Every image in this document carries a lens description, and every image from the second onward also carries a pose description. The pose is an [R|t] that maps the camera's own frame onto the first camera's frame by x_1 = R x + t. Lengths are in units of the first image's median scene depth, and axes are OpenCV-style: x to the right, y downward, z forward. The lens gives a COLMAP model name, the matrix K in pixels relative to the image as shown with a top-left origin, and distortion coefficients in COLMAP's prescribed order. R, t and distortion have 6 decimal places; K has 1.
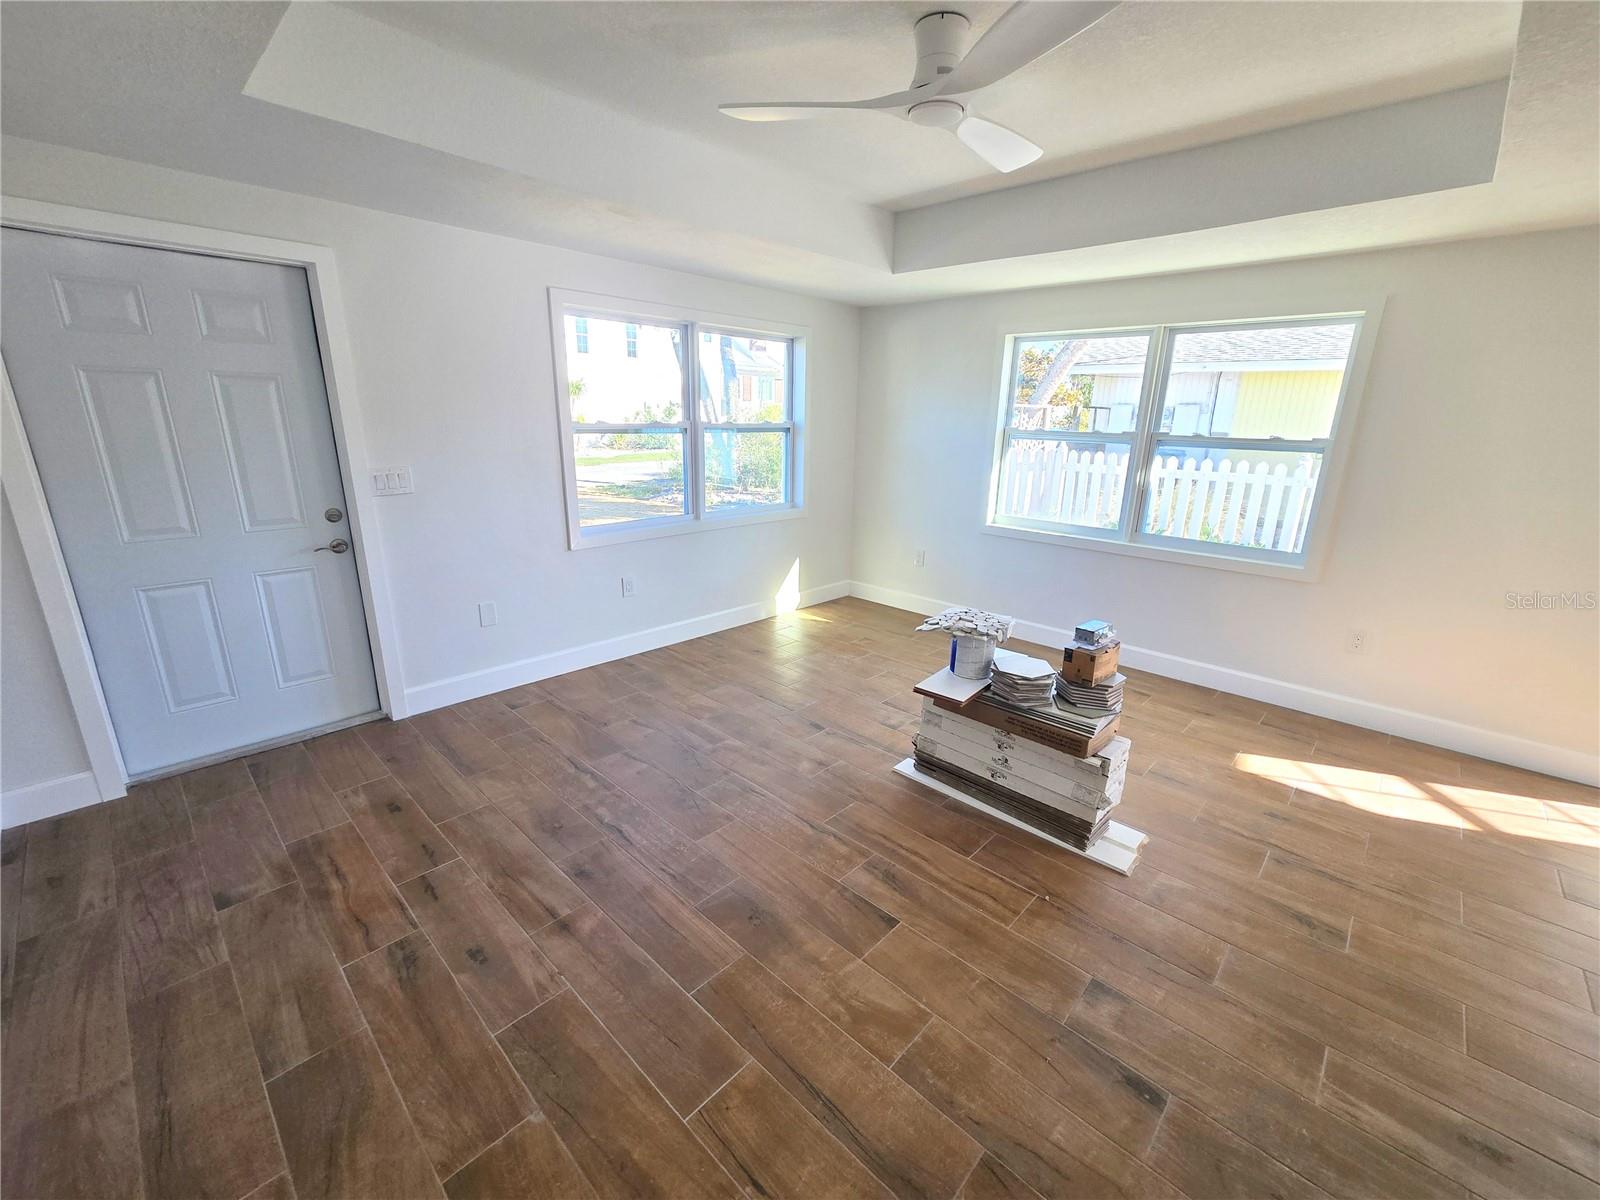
lens RADIAL K [[652.1, 0, 804.4], [0, 652.1, 603.7], [0, 0, 1]] dist [-0.002207, 0.000413]
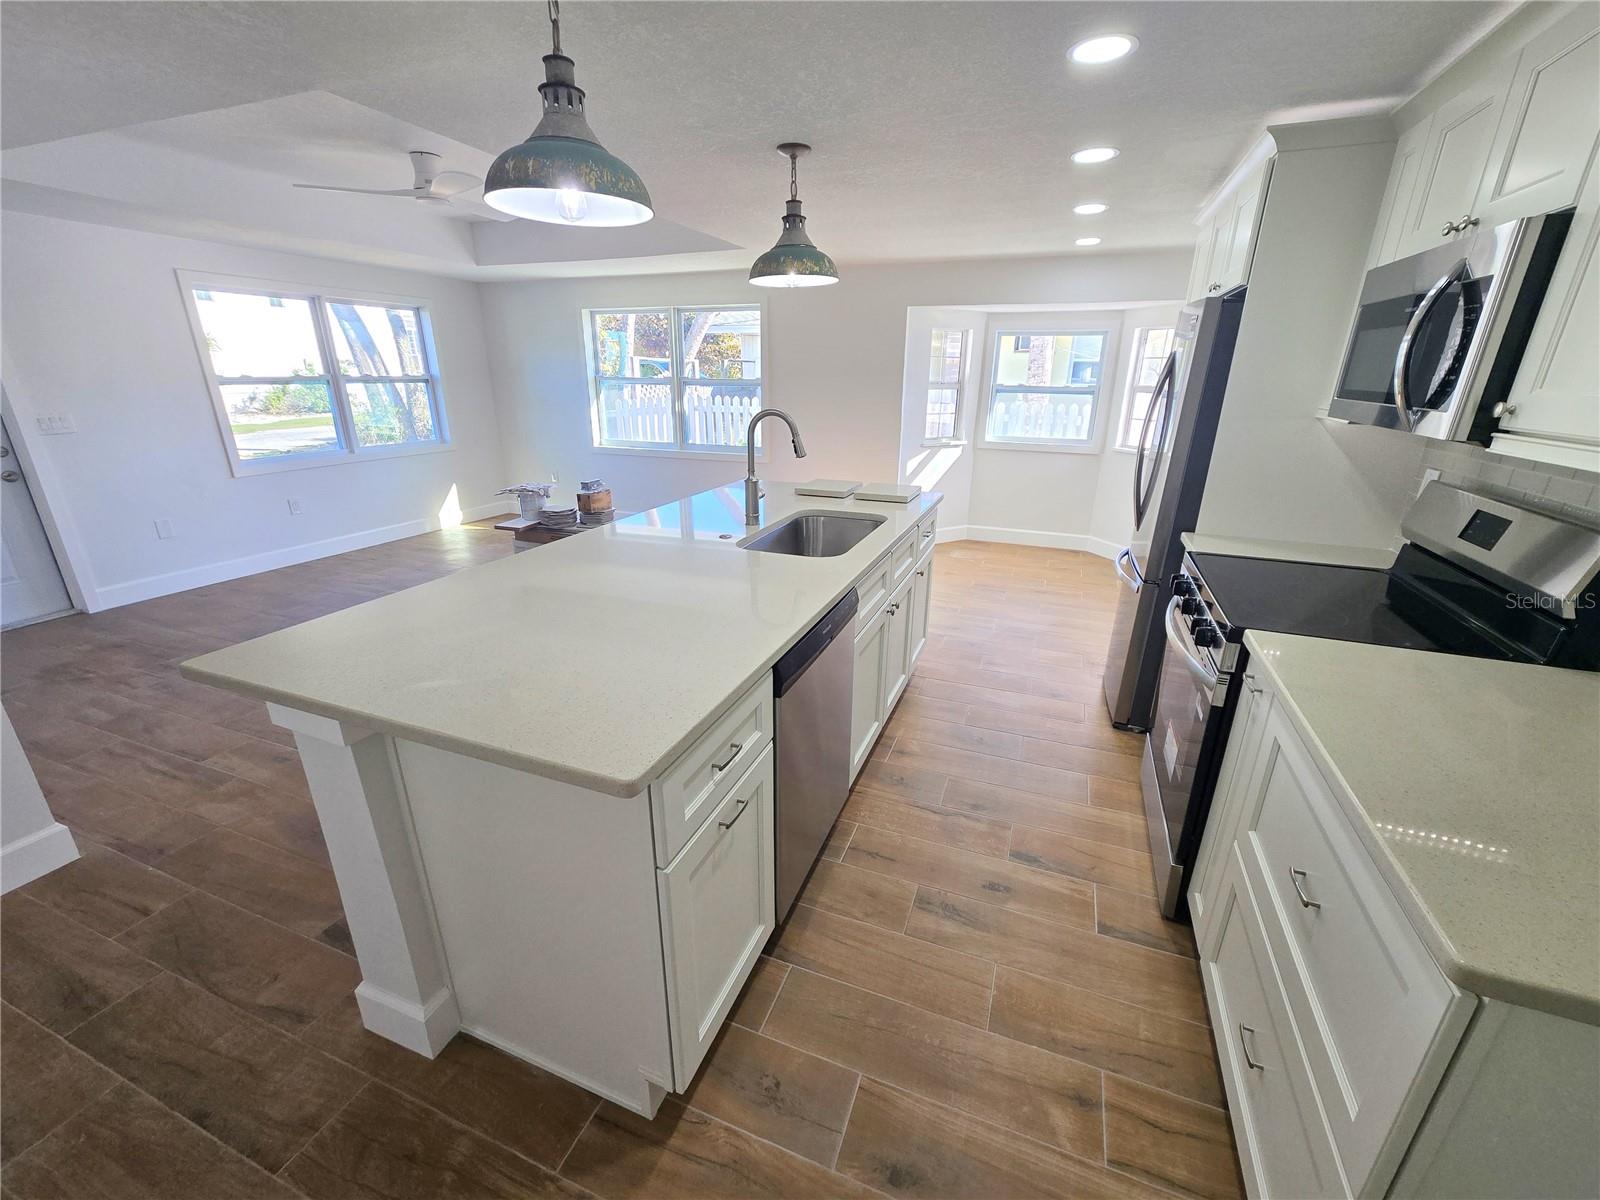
lens RADIAL K [[652.1, 0, 802.8], [0, 652.1, 598.1], [0, 0, 1]] dist [-0.002207, 0.000413]
pose [[0.924961, -0.137841, 0.354186, 0.173703], [0.118235, 0.990033, 0.076525, 0.171529], [-0.361204, -0.028906, 0.932039, -0.554956]]
